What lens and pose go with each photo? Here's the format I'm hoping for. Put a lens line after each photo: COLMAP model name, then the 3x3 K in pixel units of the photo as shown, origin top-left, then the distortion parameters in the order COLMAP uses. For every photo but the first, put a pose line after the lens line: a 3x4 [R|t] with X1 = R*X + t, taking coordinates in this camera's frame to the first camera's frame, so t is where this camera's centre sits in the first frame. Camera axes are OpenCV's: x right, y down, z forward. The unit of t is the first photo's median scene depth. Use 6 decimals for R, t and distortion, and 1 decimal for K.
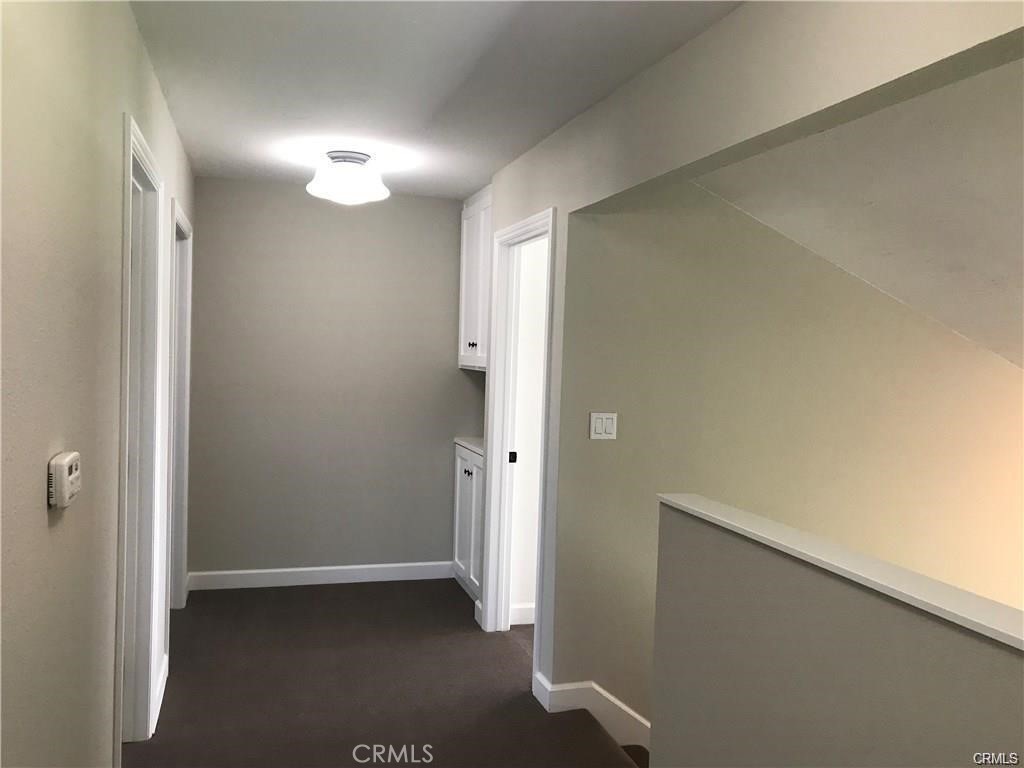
lens RADIAL K [[851.7, 0, 510.7], [0, 851.7, 384.6], [0, 0, 1]] dist [0.048289, -0.006600]
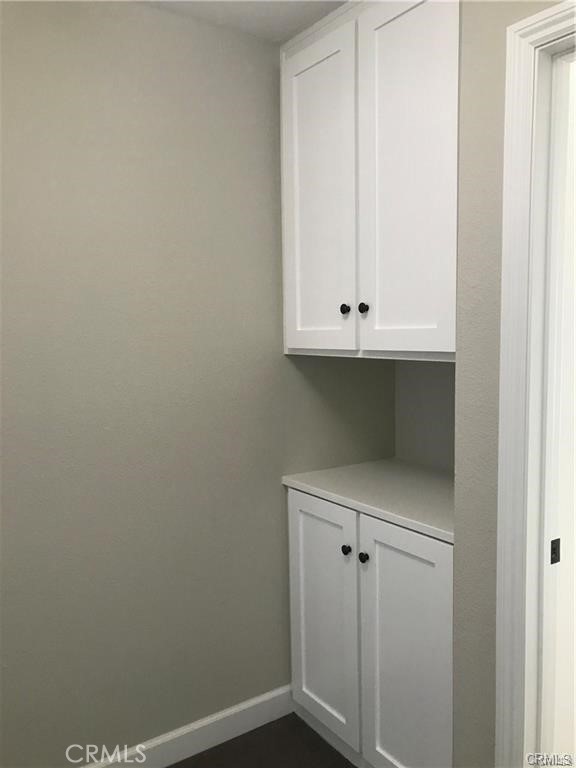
lens RADIAL K [[638.8, 0, 289.6], [0, 638.8, 383.1], [0, 0, 1]] dist [0.048289, -0.006600]
pose [[0.952915, -0.077566, 0.293149, -0.185934], [0.061981, 0.996144, 0.062099, -0.027224], [-0.296836, -0.041005, 0.954048, 0.600287]]
